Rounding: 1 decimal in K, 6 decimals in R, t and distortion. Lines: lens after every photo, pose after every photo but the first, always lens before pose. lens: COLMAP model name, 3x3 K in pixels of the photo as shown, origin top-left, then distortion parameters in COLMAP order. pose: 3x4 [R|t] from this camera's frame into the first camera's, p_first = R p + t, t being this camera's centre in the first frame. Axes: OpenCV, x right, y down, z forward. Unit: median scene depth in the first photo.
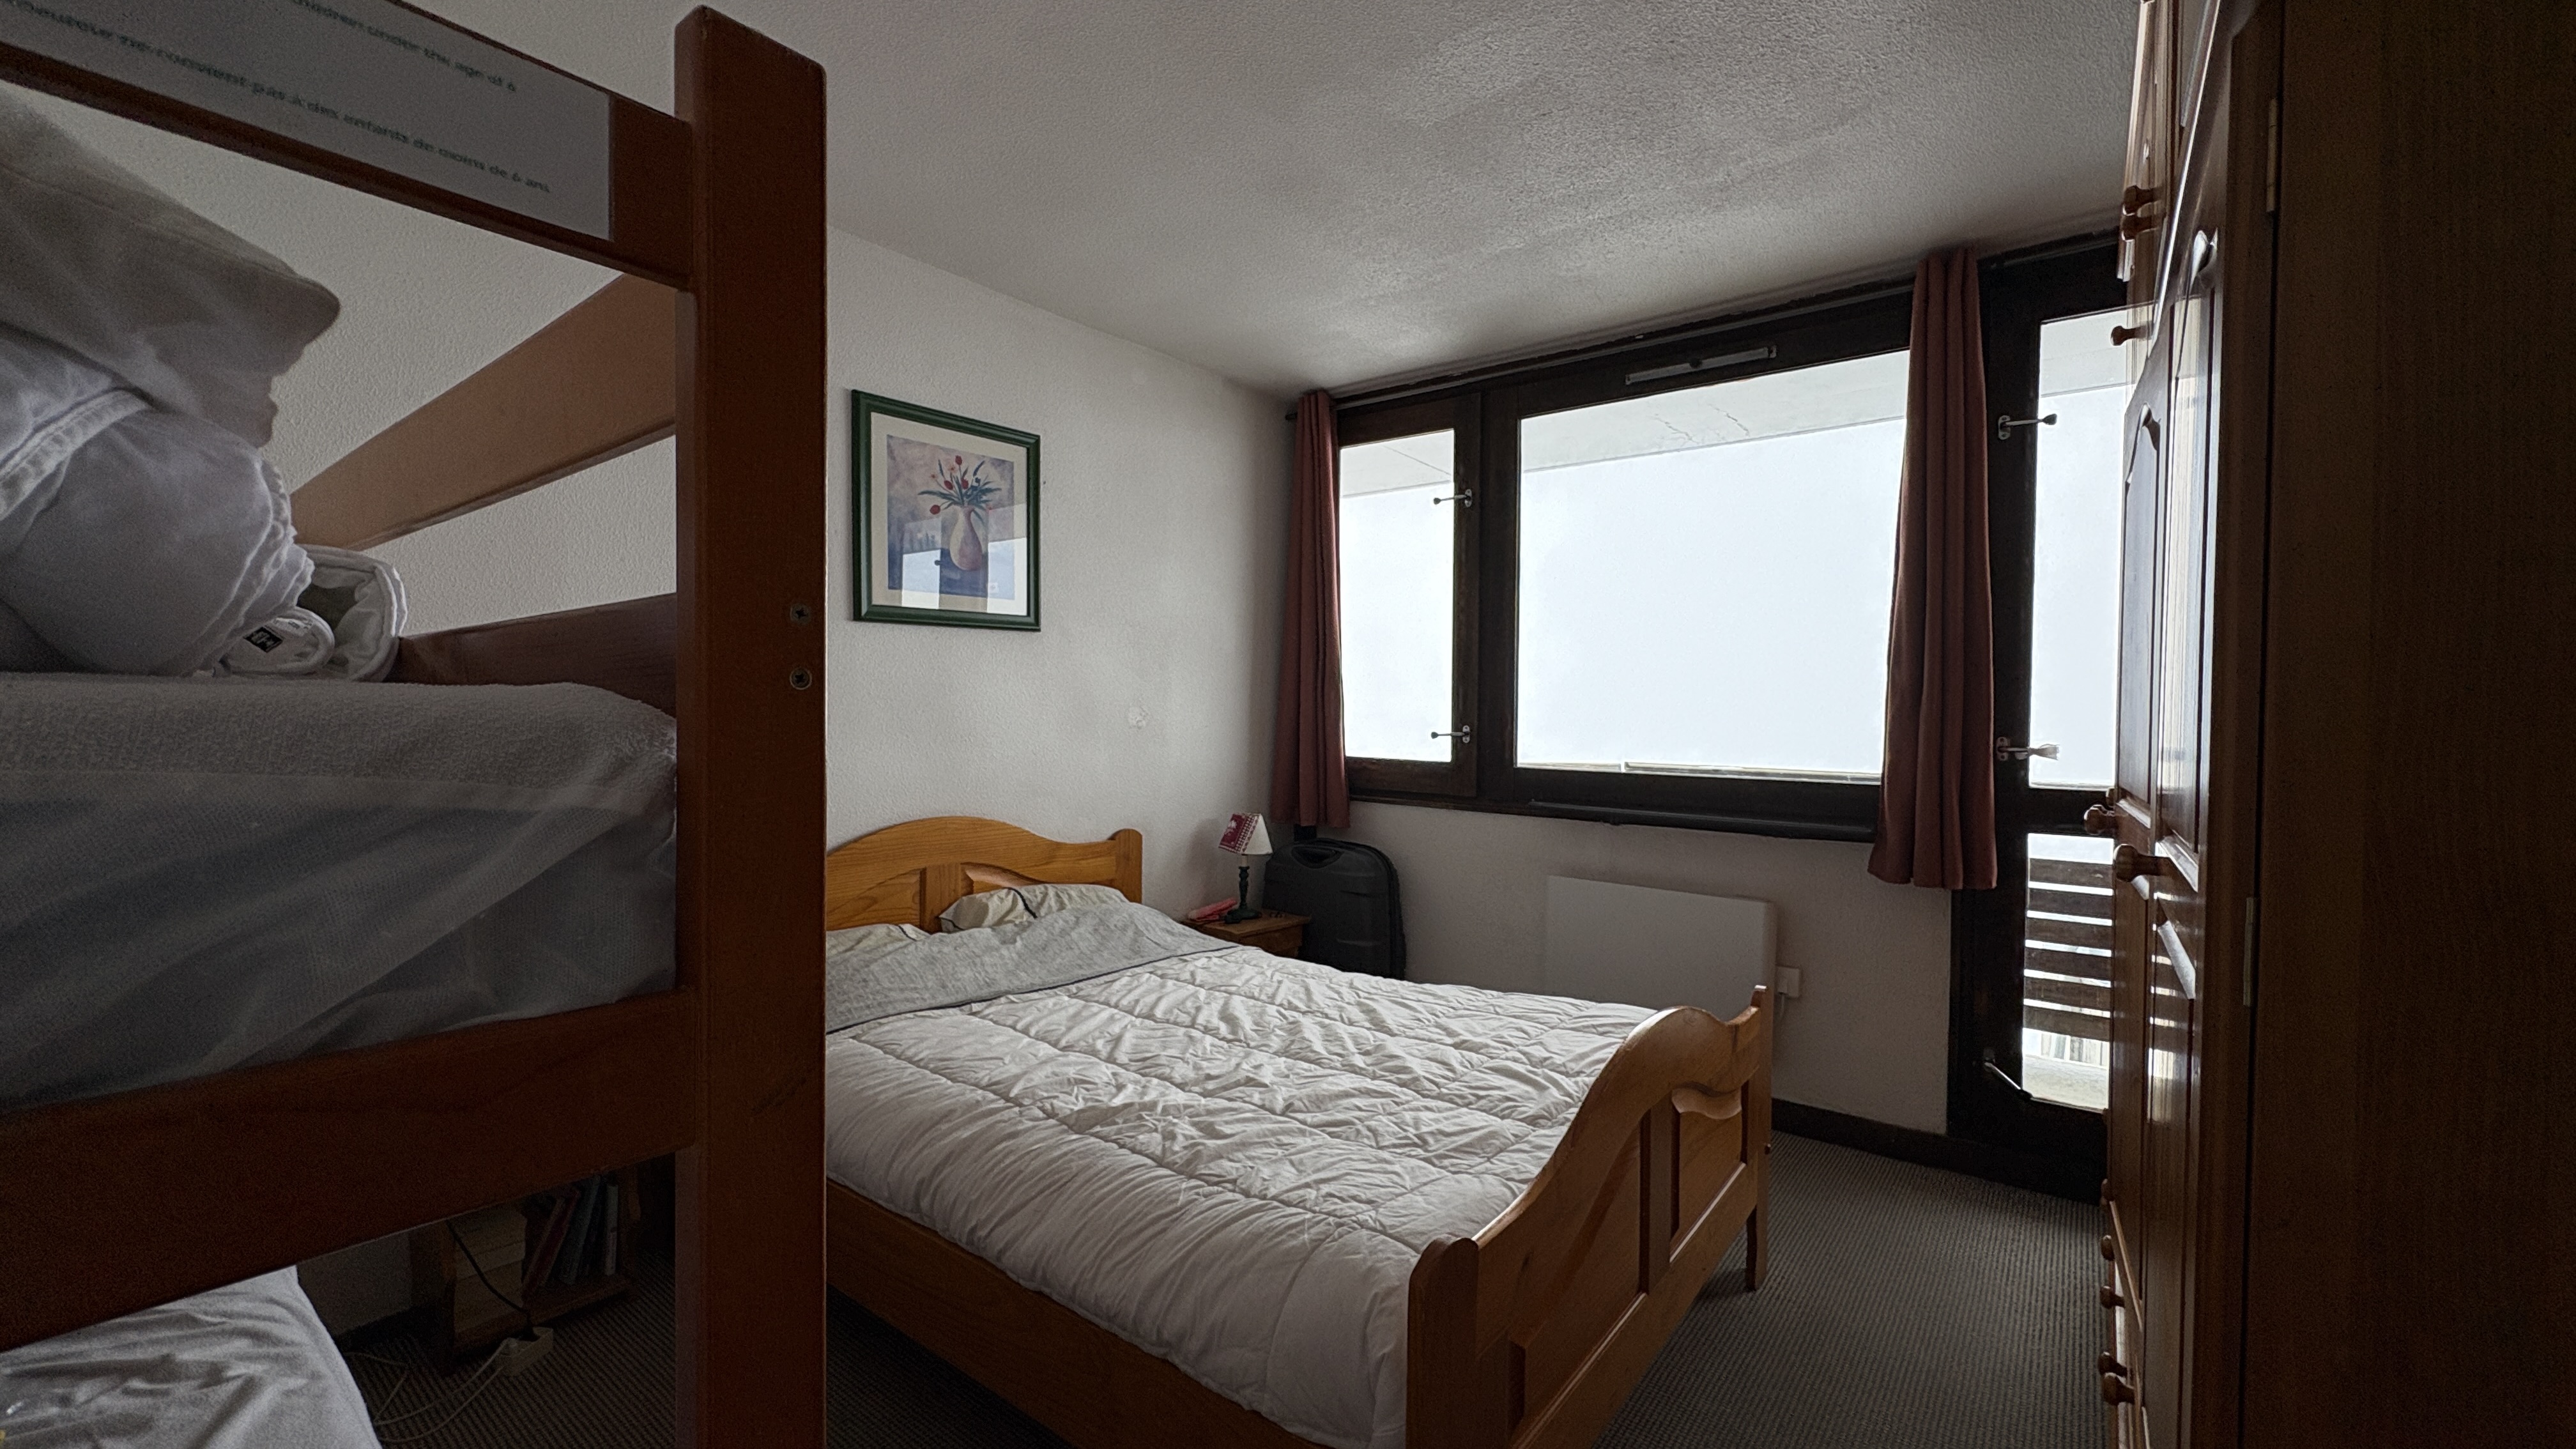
lens RADIAL K [[1025.9, 0, 1278.6], [0, 1025.9, 731.5], [0, 0, 1]] dist [0.000573, 0.000454]
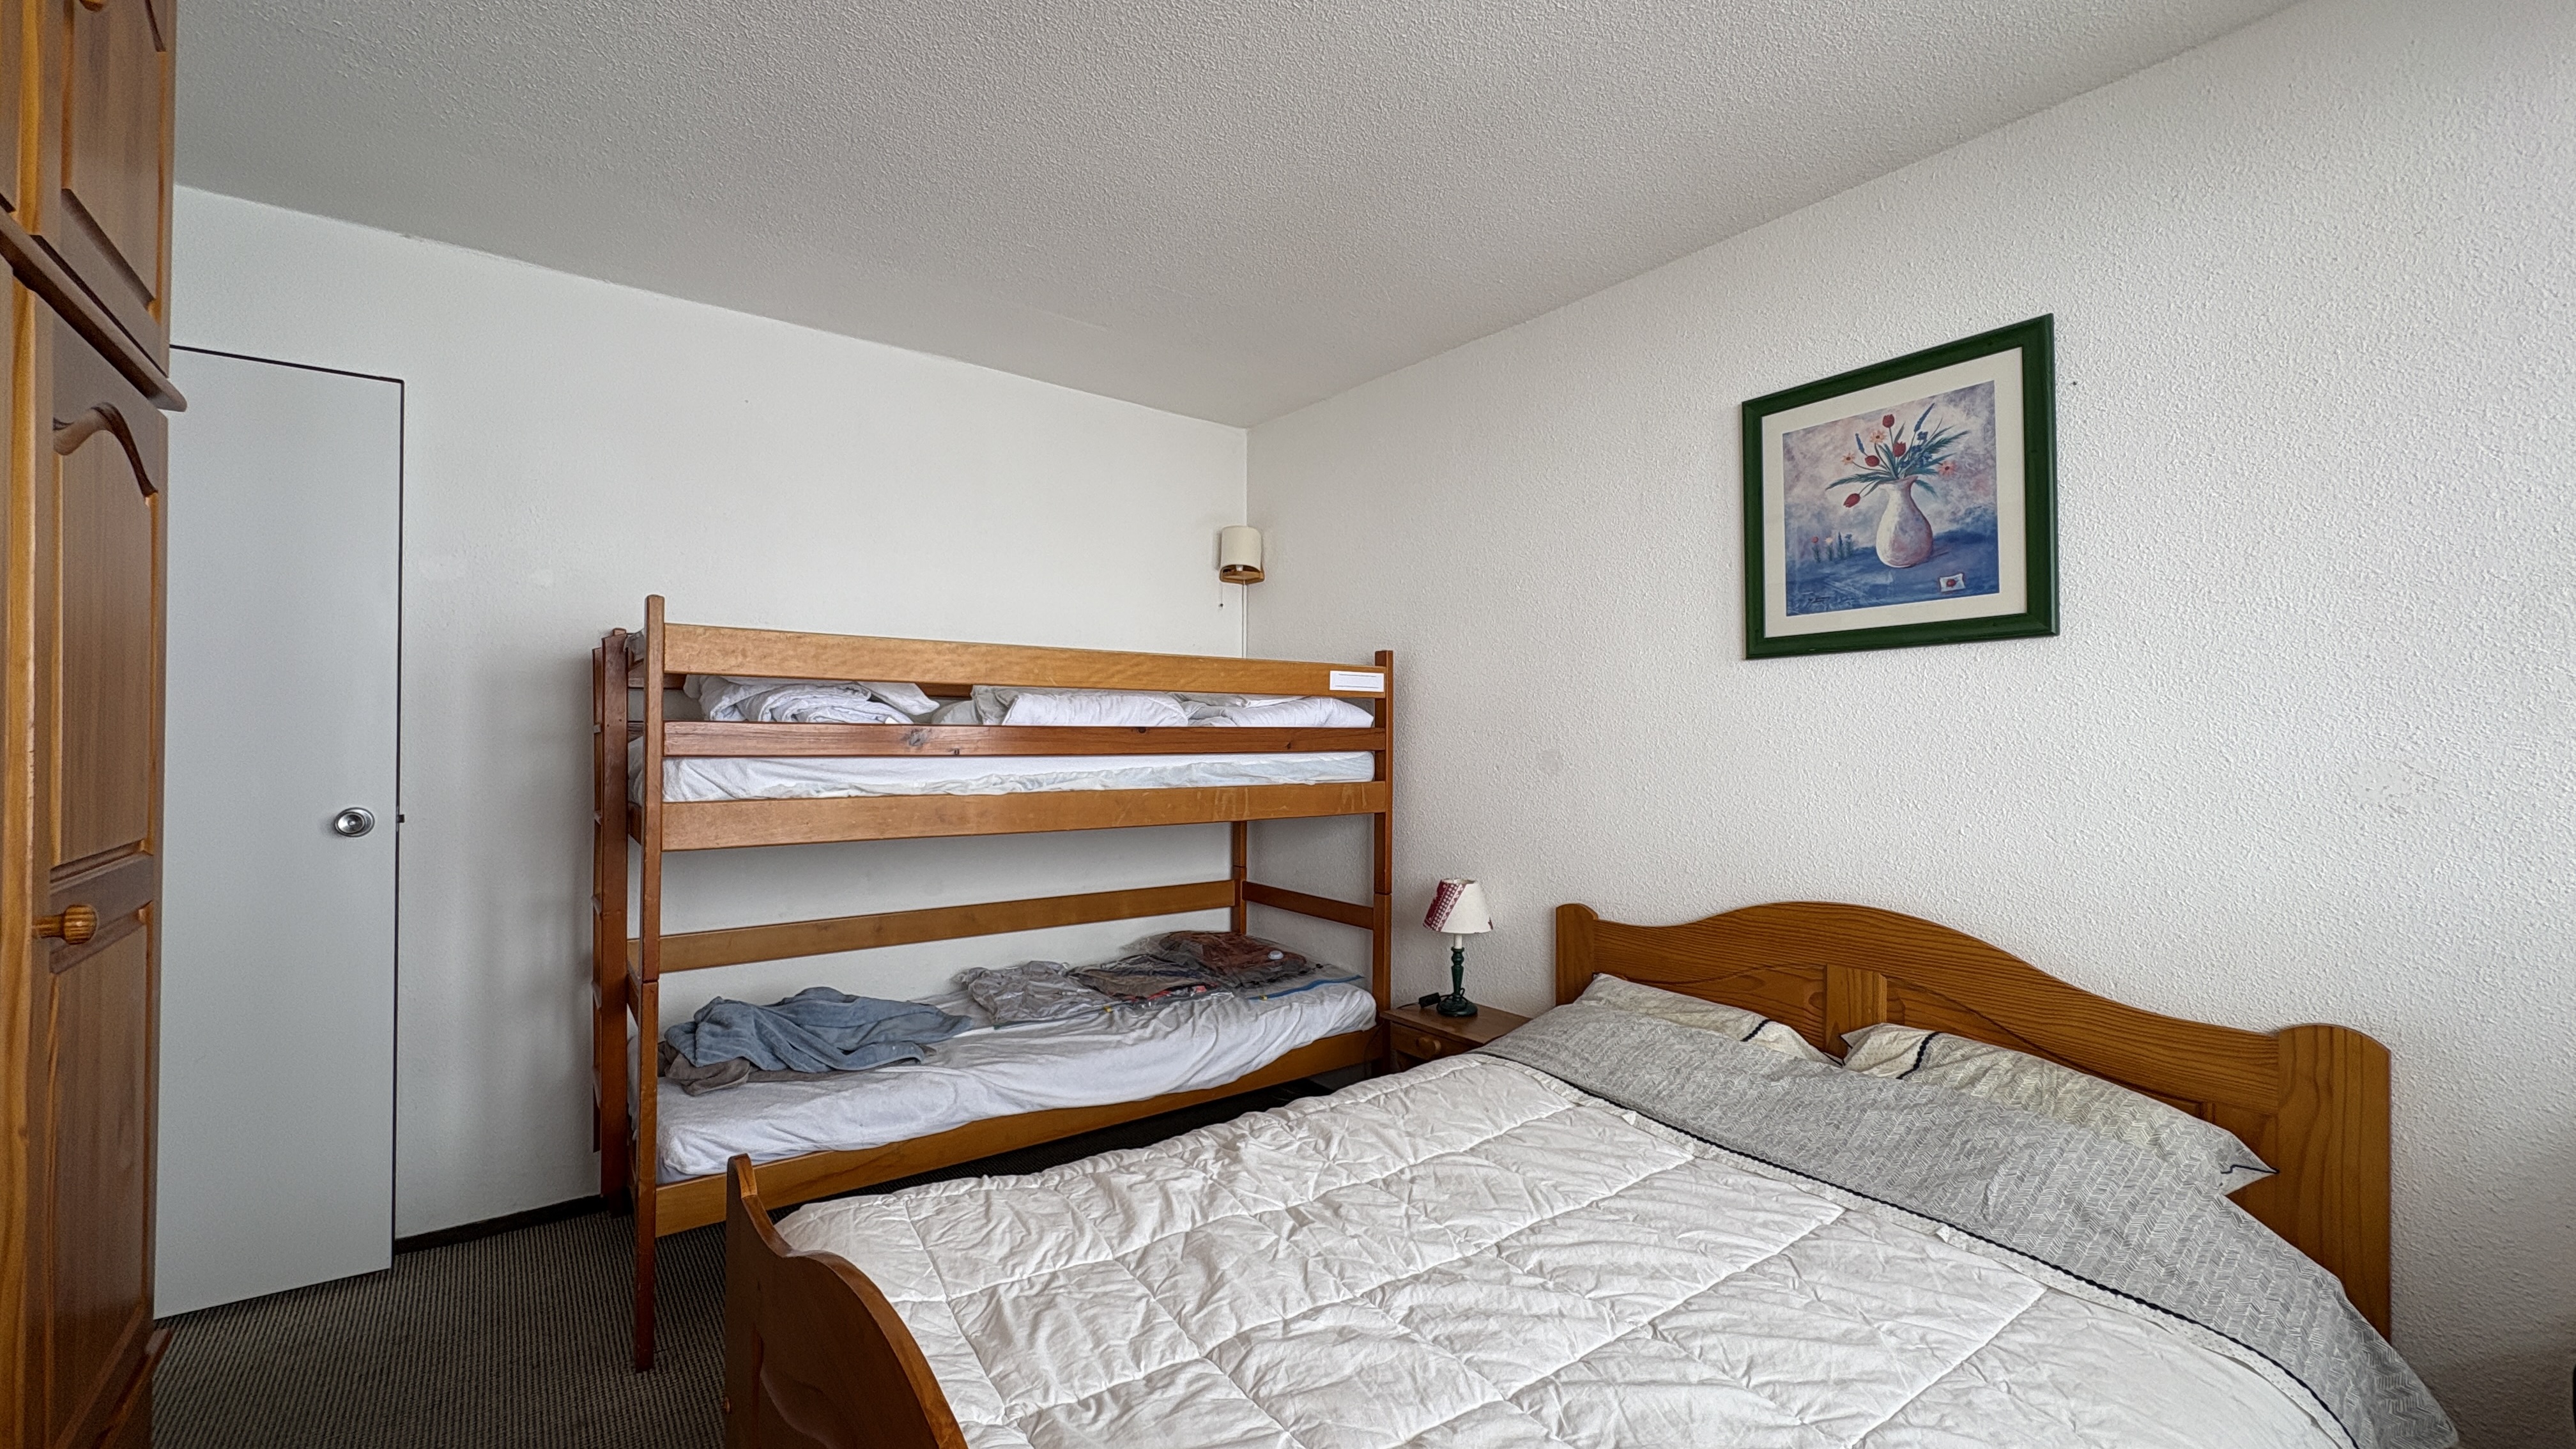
lens RADIAL K [[1025.9, 0, 1288.4], [0, 1025.9, 728.0], [0, 0, 1]] dist [0.000573, 0.000454]
pose [[-0.243834, -0.018762, -0.969635, 0.532858], [-0.026177, 0.999576, -0.012759, -0.026880], [0.969464, 0.022271, -0.244222, 0.822908]]
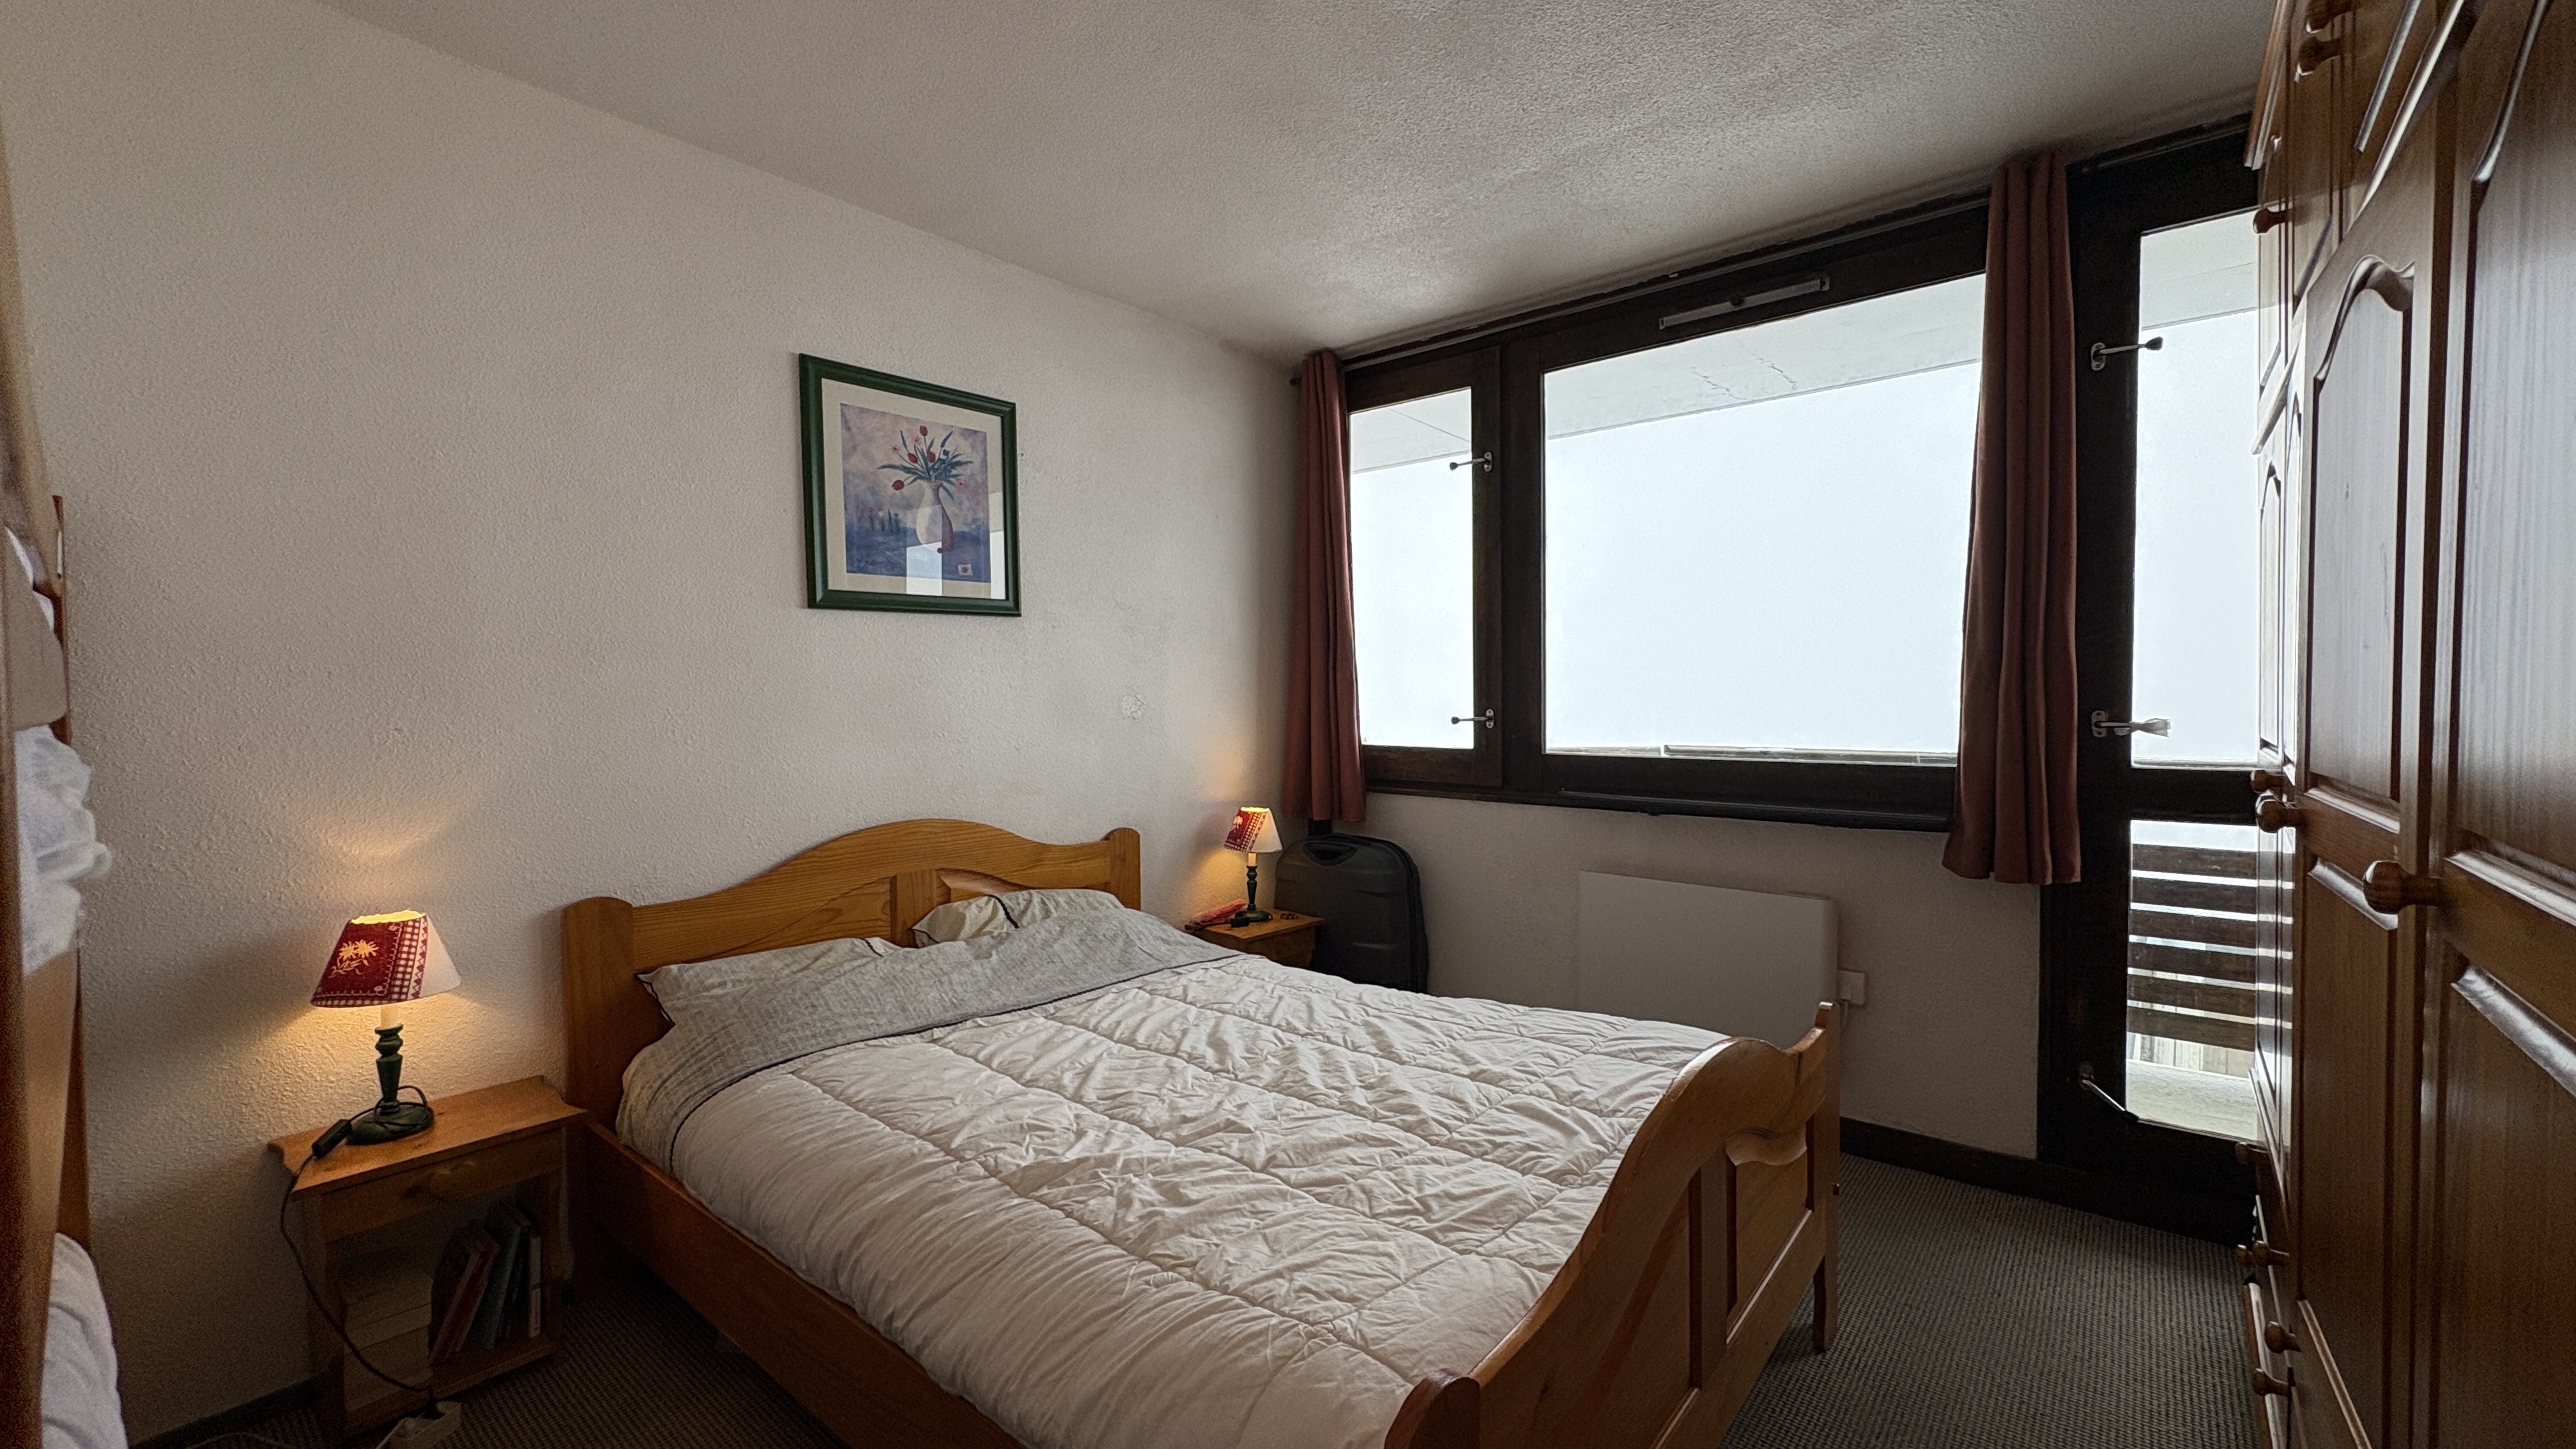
lens RADIAL K [[1025.9, 0, 1276.8], [0, 1025.9, 732.3], [0, 0, 1]] dist [0.000573, 0.000454]
pose [[0.999182, -0.018552, -0.035939, 0.033659], [0.019002, 0.999745, 0.012222, -0.000343], [0.035704, -0.012895, 0.999279, 0.098174]]
